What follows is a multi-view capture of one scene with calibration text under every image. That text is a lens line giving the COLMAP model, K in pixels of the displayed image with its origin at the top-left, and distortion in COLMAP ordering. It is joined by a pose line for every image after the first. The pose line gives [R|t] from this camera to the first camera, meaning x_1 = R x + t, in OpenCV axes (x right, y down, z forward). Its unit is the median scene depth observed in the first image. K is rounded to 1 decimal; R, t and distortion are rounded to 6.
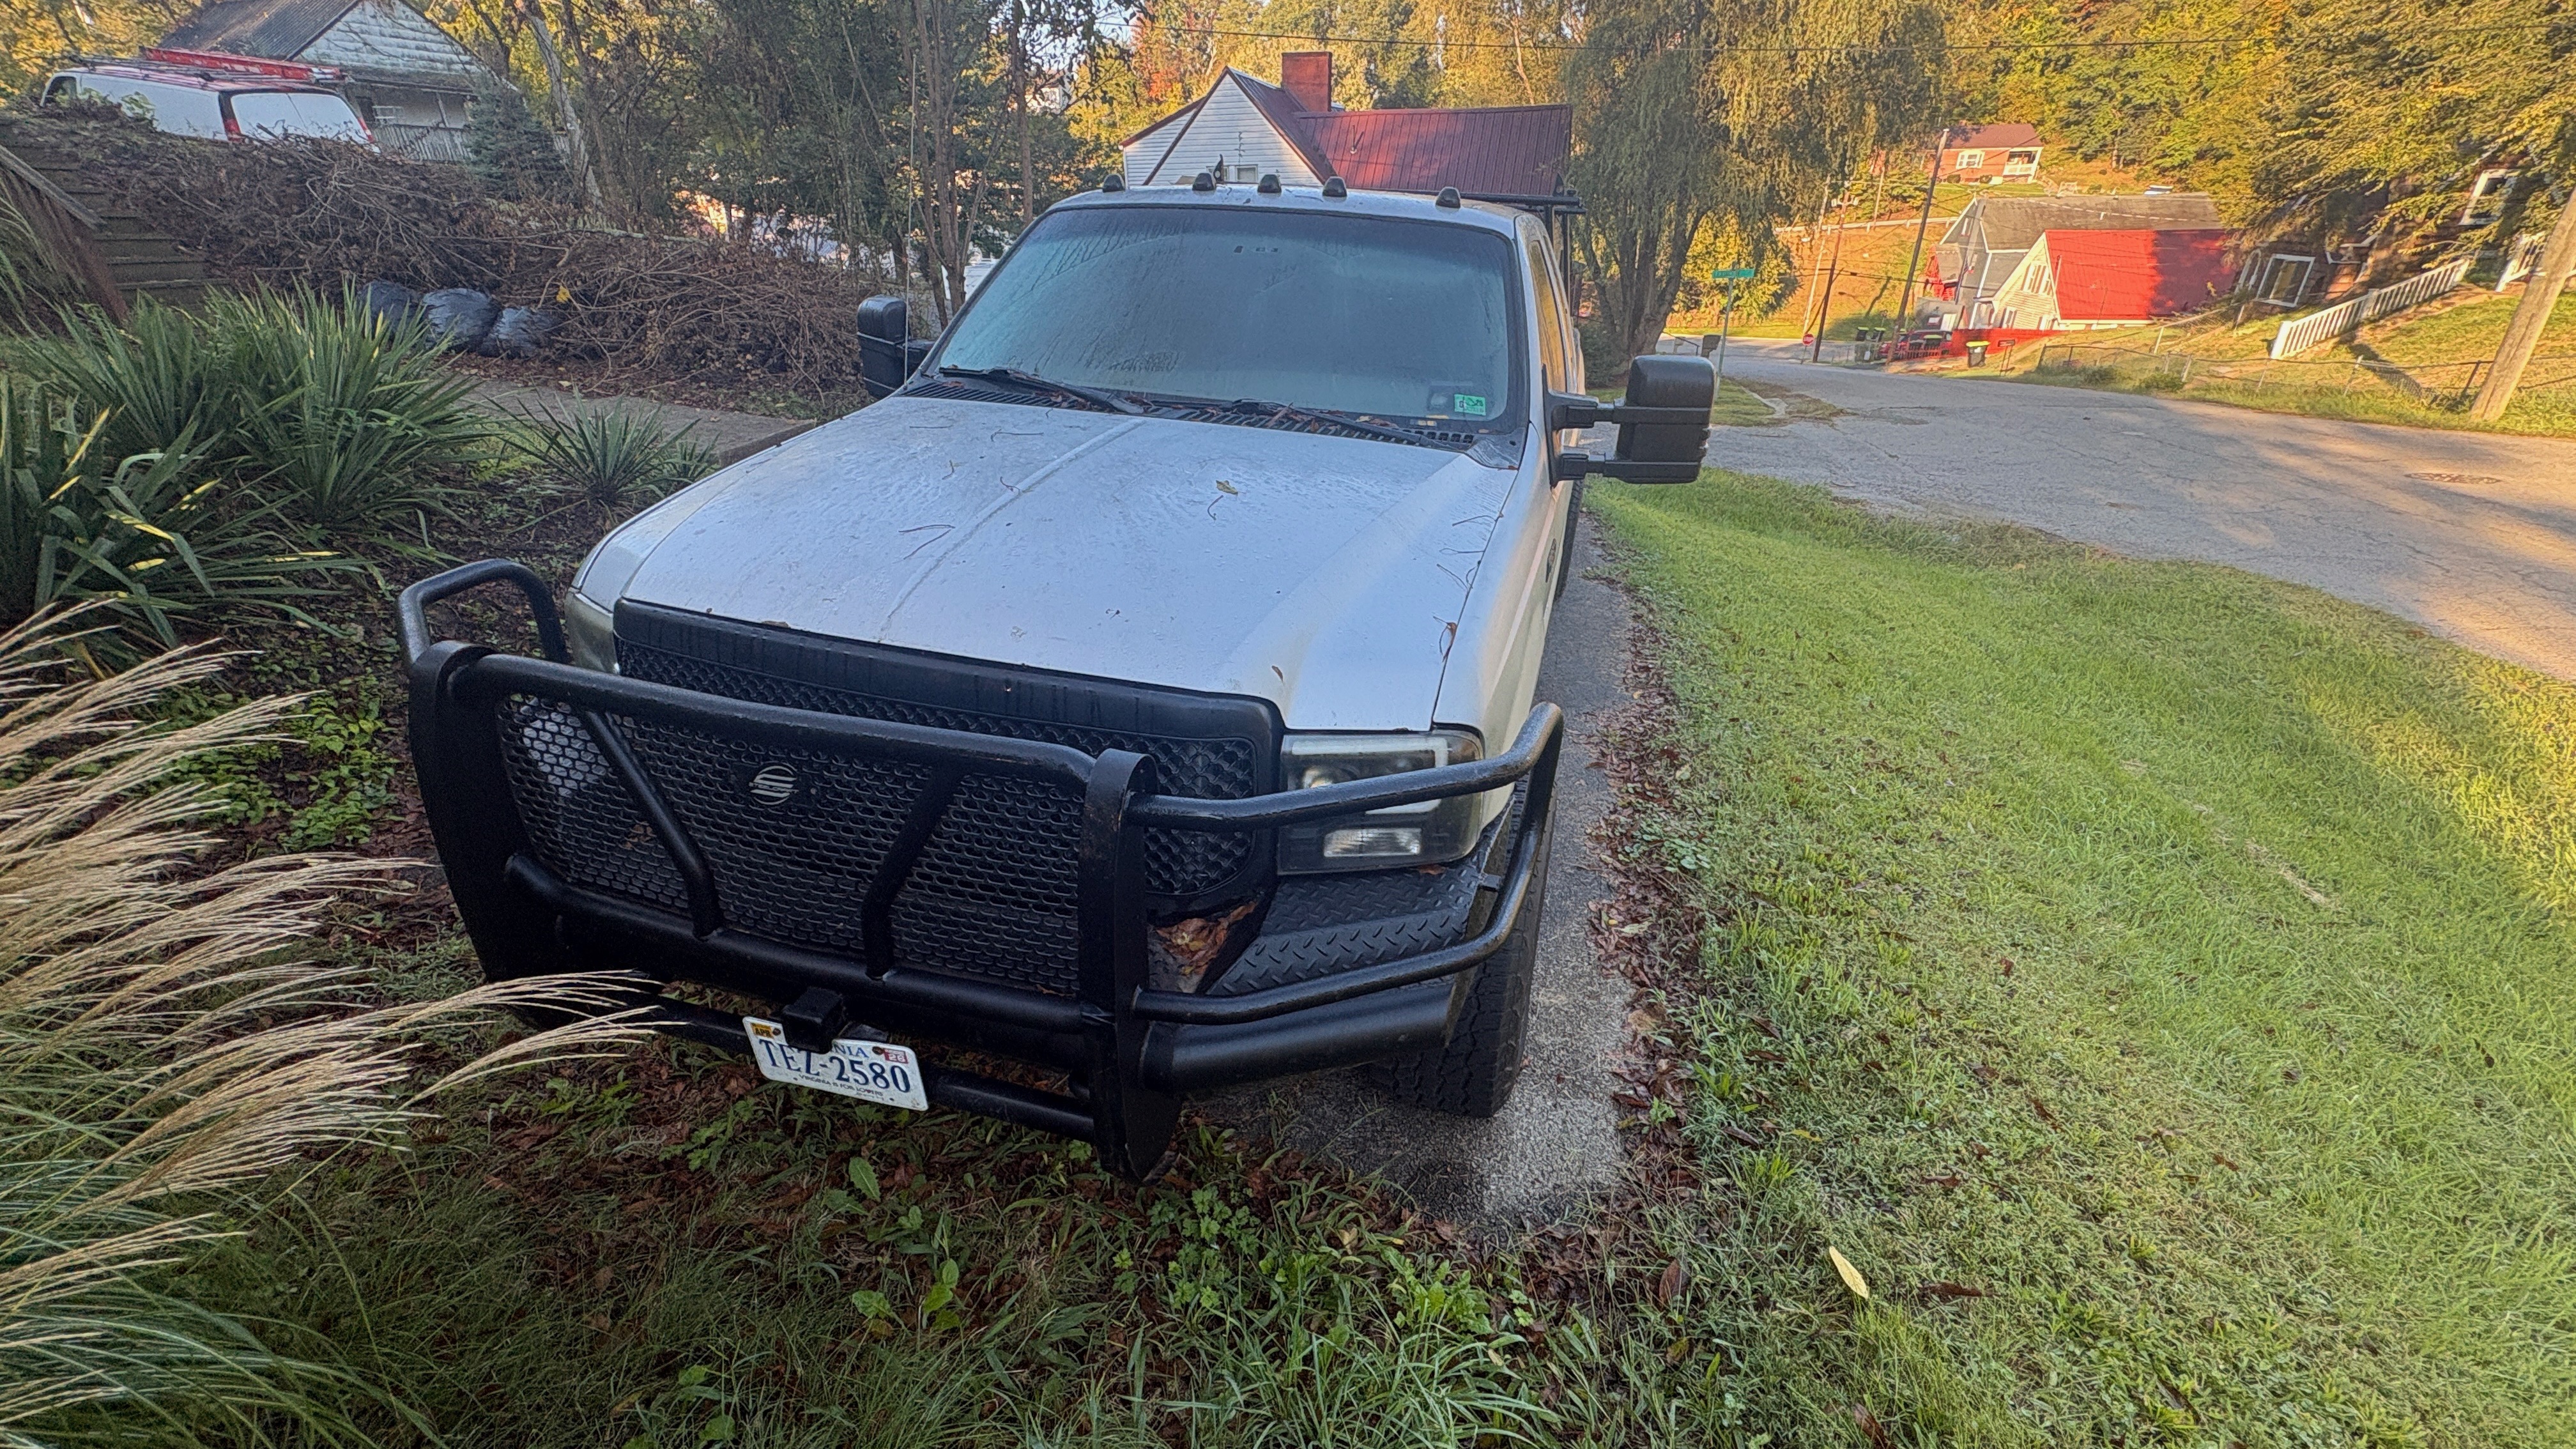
lens RADIAL K [[1019.0, 0, 1280.1], [0, 1019.0, 726.7], [0, 0, 1]] dist [0.000283, -0.000140]
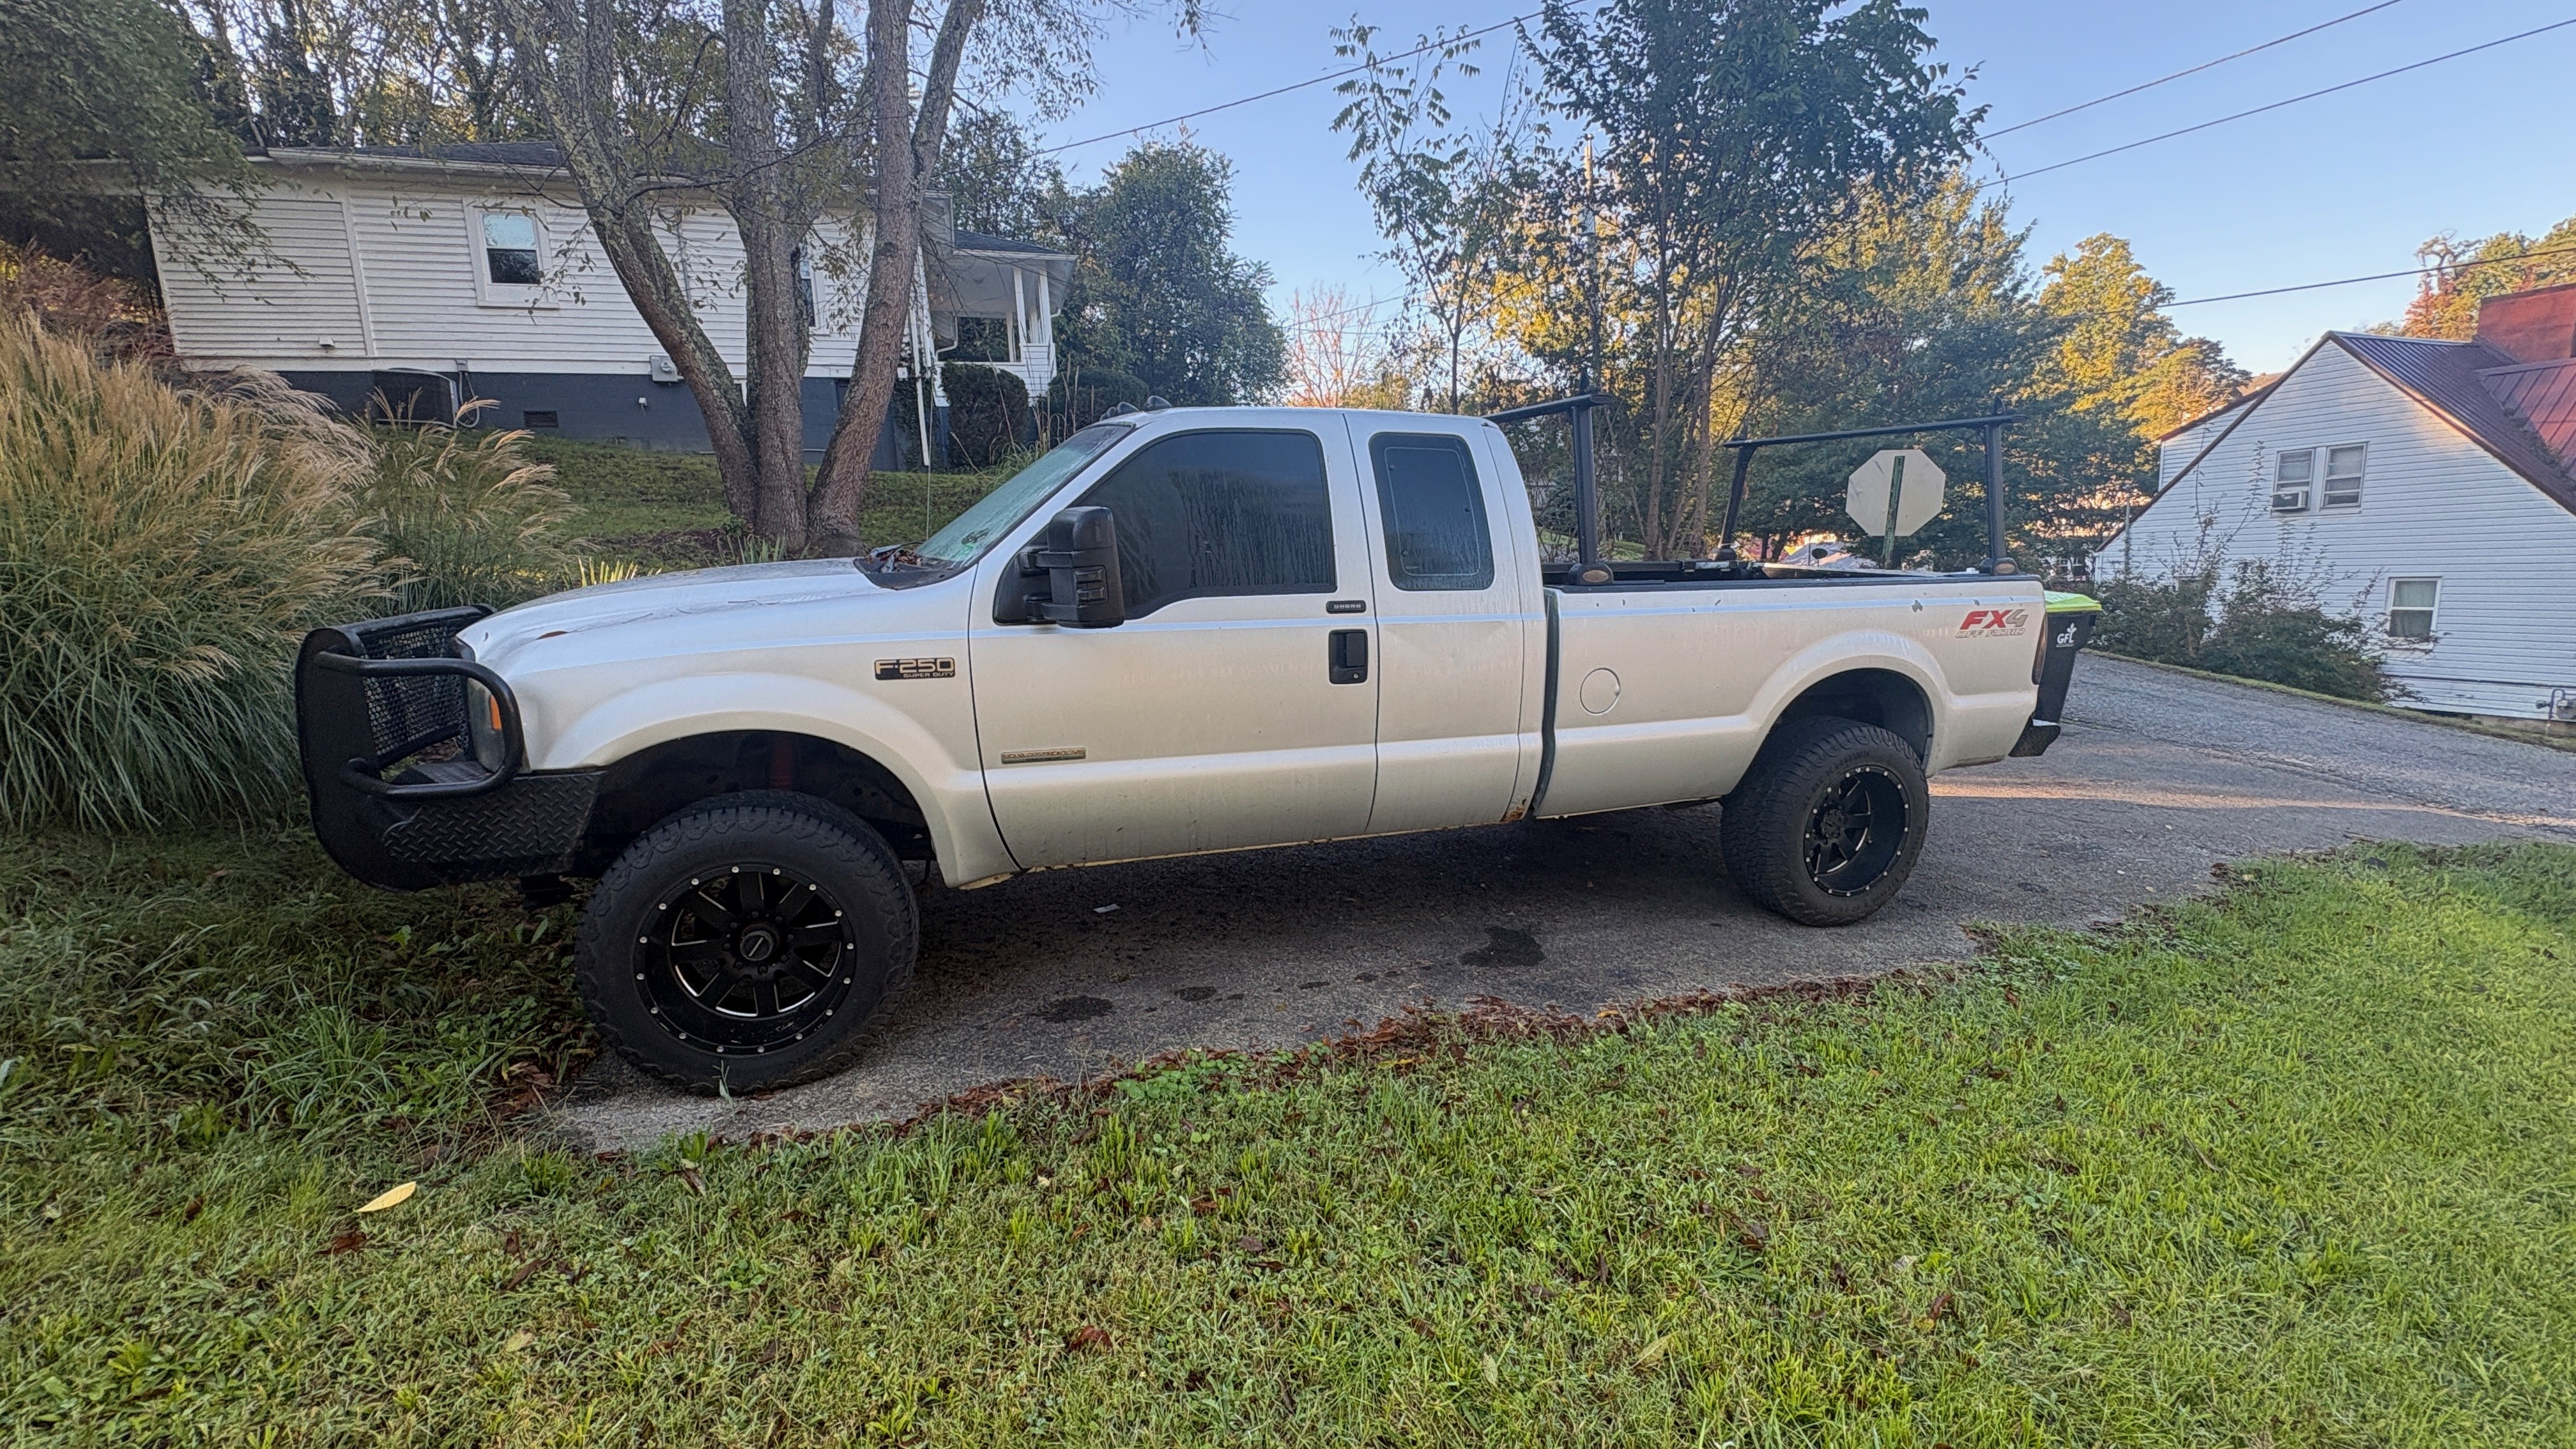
lens RADIAL K [[1019.0, 0, 1280.1], [0, 1019.0, 726.7], [0, 0, 1]] dist [0.000283, -0.000140]
pose [[0.579130, 0.112977, -0.807369, 0.194414], [-0.339865, 0.933644, -0.113140, -0.012871], [0.741013, 0.339919, 0.579098, 0.085990]]
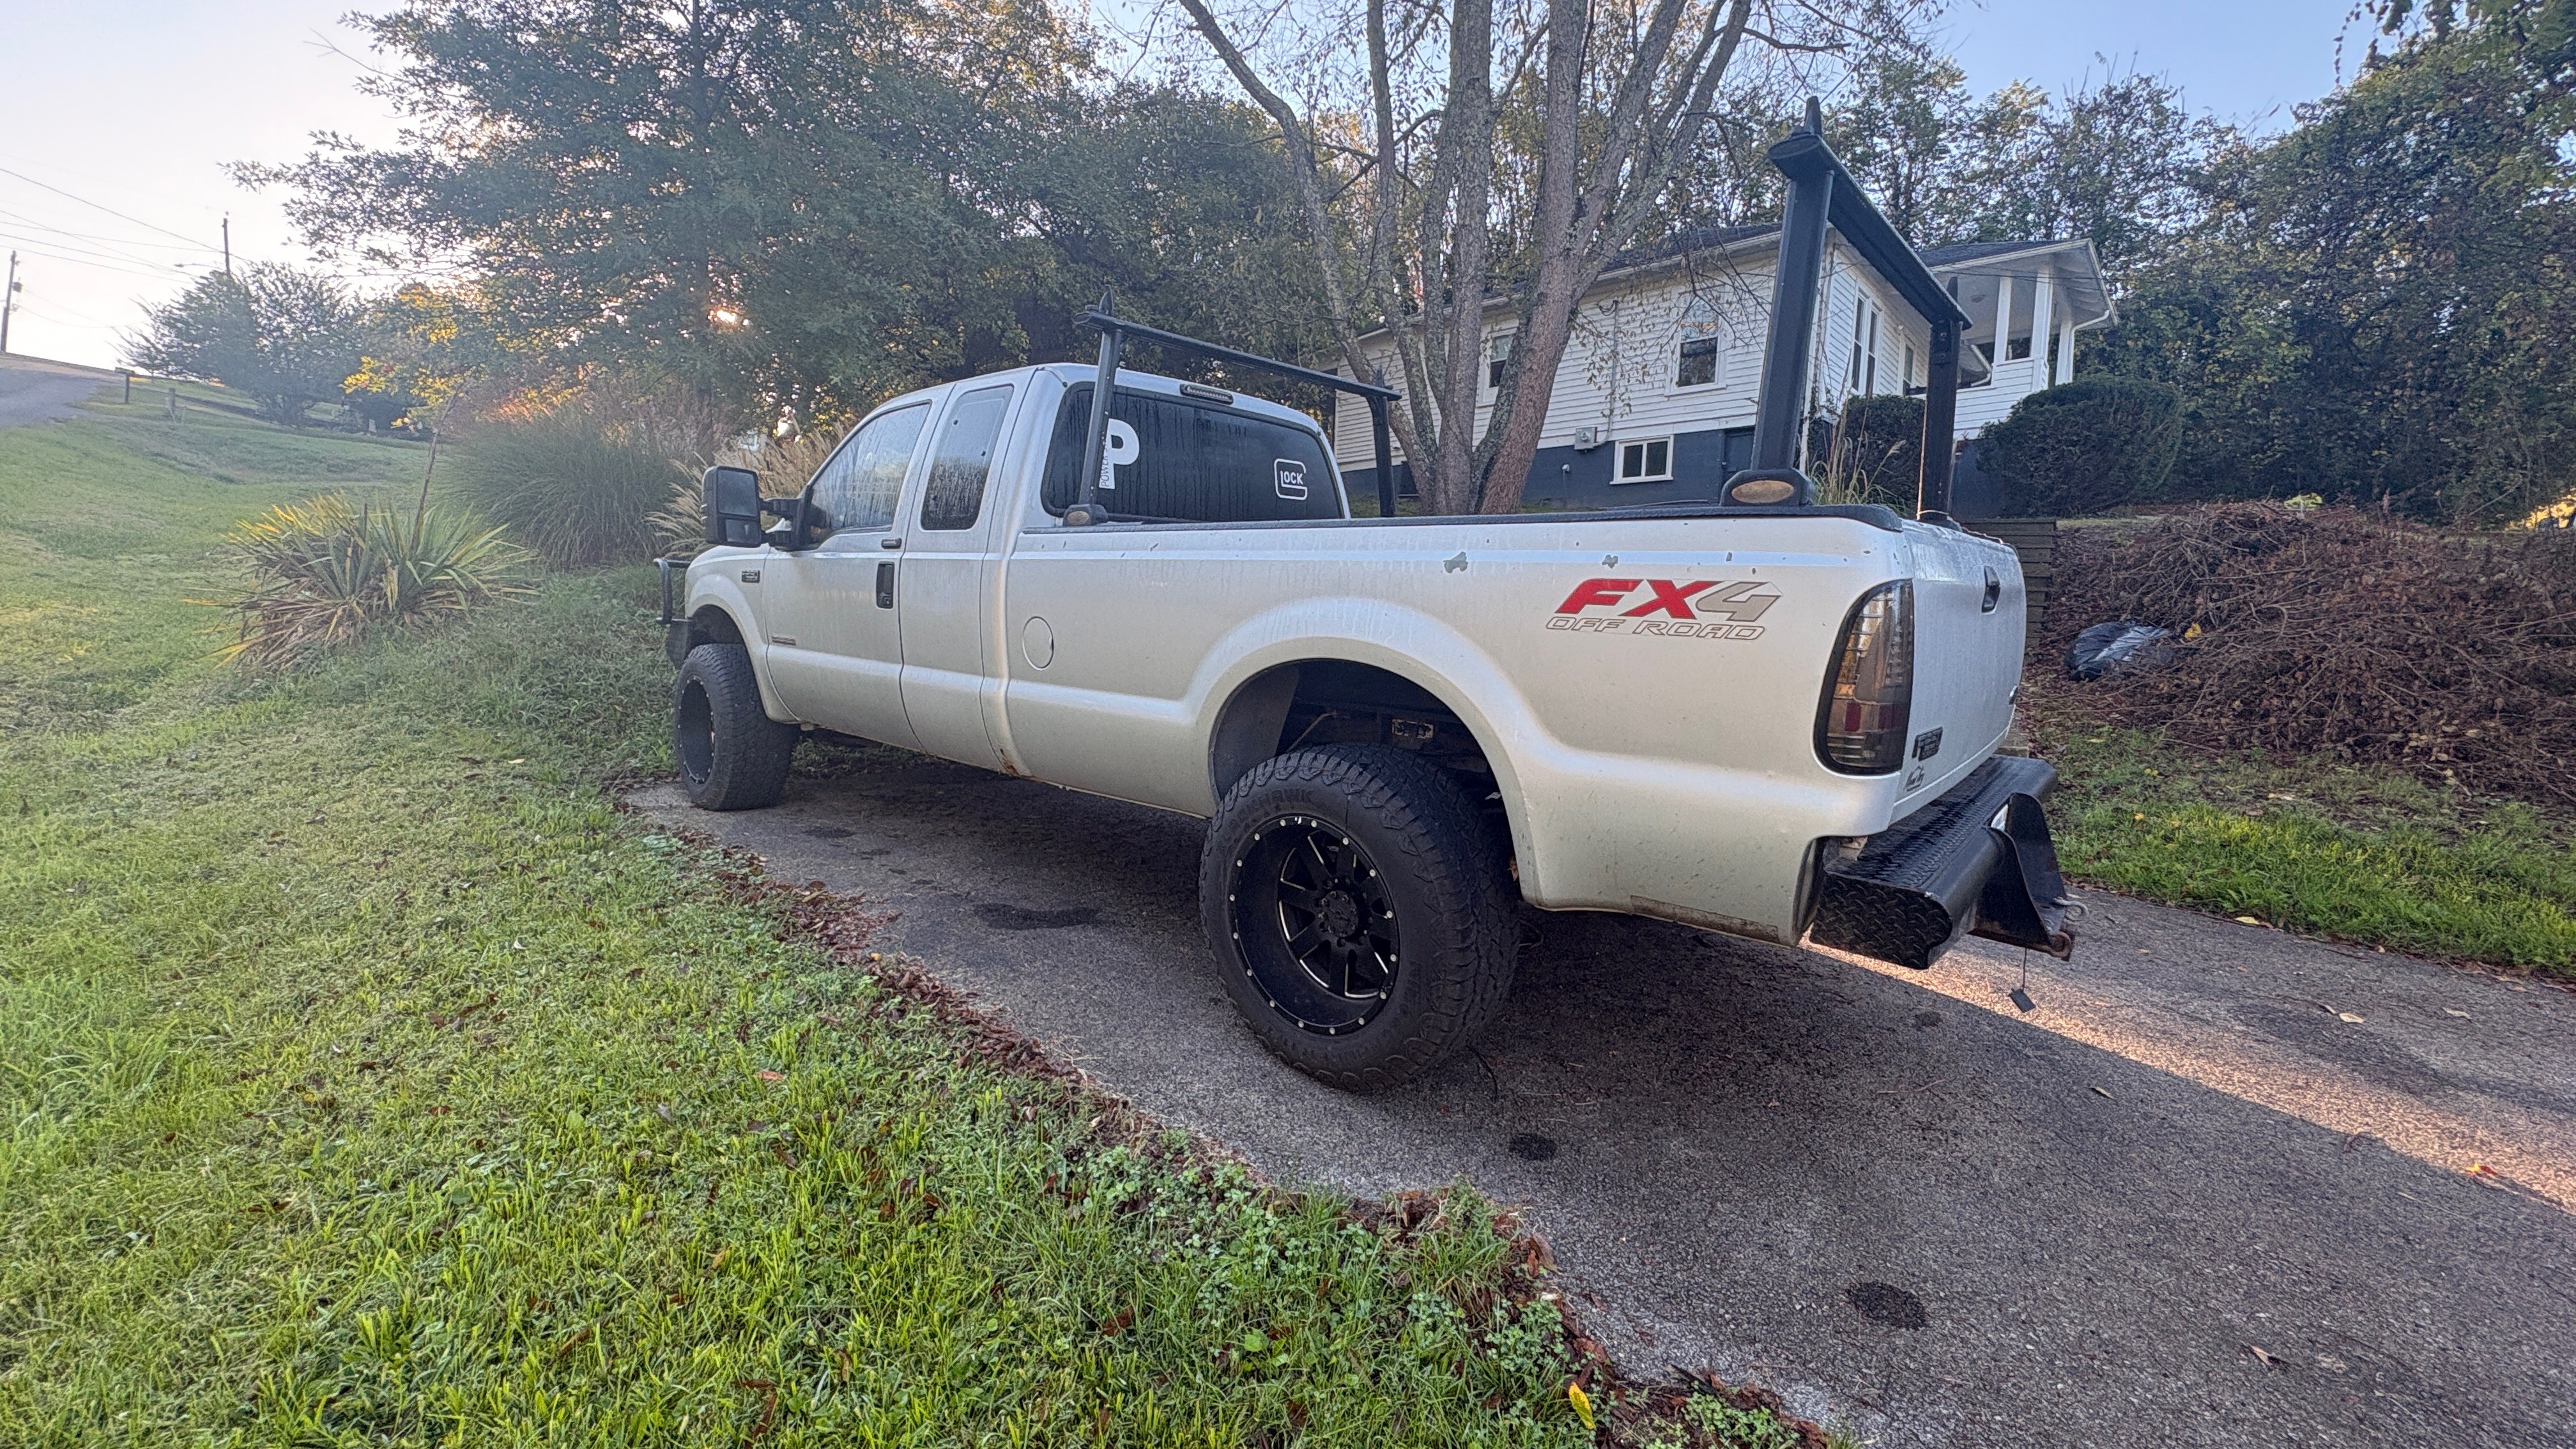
lens RADIAL K [[1019.0, 0, 1280.1], [0, 1019.0, 726.7], [0, 0, 1]] dist [0.000283, -0.000140]
pose [[-0.417717, 0.080684, -0.904988, 0.212447], [-0.438346, 0.854565, 0.278517, -0.113904], [0.795842, 0.513039, -0.321599, 0.331988]]
